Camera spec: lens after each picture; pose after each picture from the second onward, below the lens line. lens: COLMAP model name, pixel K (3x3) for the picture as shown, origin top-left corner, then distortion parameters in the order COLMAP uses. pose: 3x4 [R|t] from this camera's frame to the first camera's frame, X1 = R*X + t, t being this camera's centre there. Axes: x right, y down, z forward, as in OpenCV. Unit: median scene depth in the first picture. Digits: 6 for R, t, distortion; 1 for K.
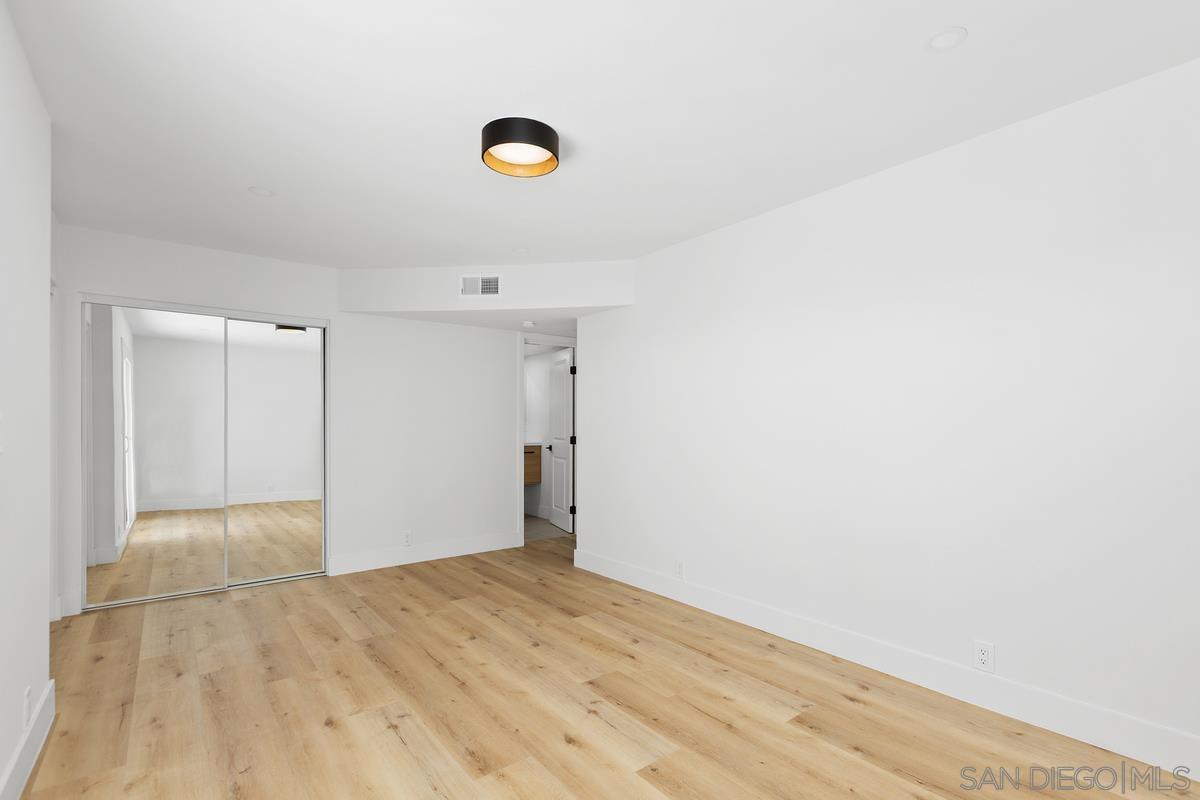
lens RADIAL K [[553.7, 0, 598.2], [0, 553.7, 414.9], [0, 0, 1]] dist [0.019452, -0.000336]
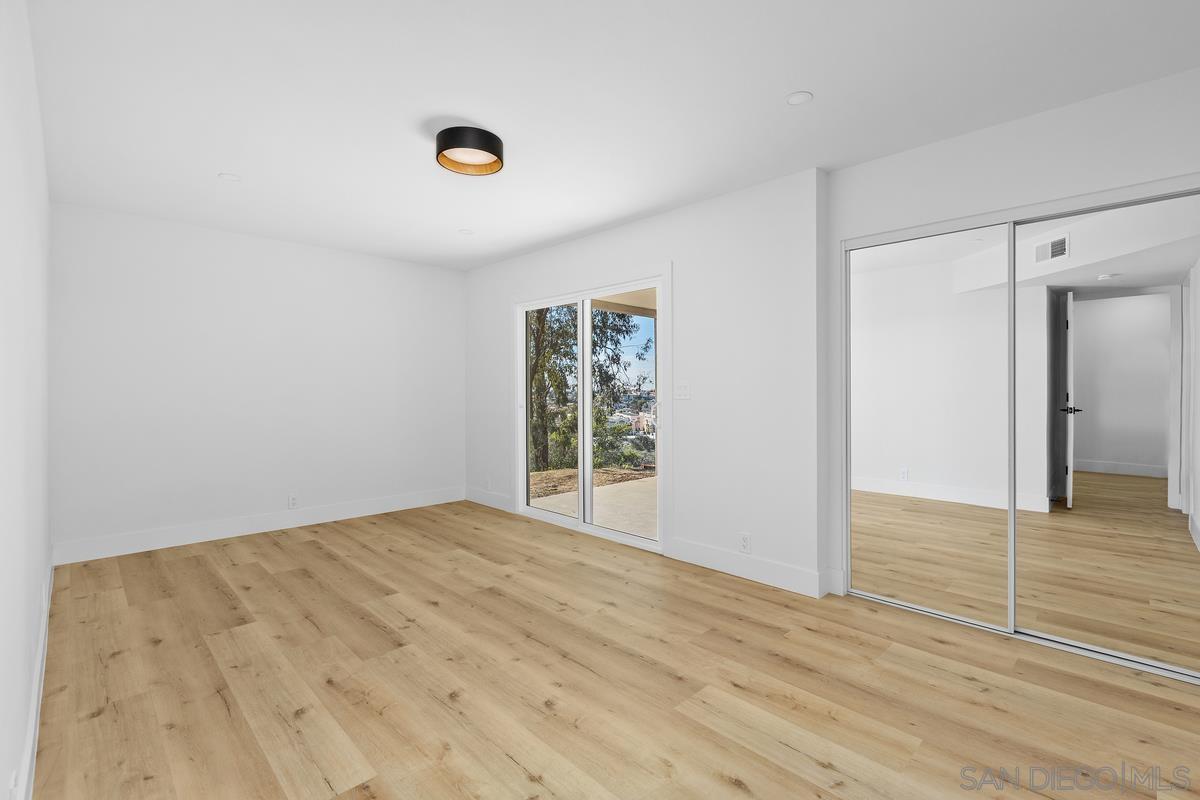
lens RADIAL K [[542.1, 0, 603.0], [0, 542.1, 397.1], [0, 0, 1]] dist [0.002087, -0.000097]
pose [[-0.992121, 0.002839, -0.125251, -0.252220], [0.003027, 0.999995, -0.001313, 0.036616], [0.125247, -0.001682, -0.992124, 1.998114]]
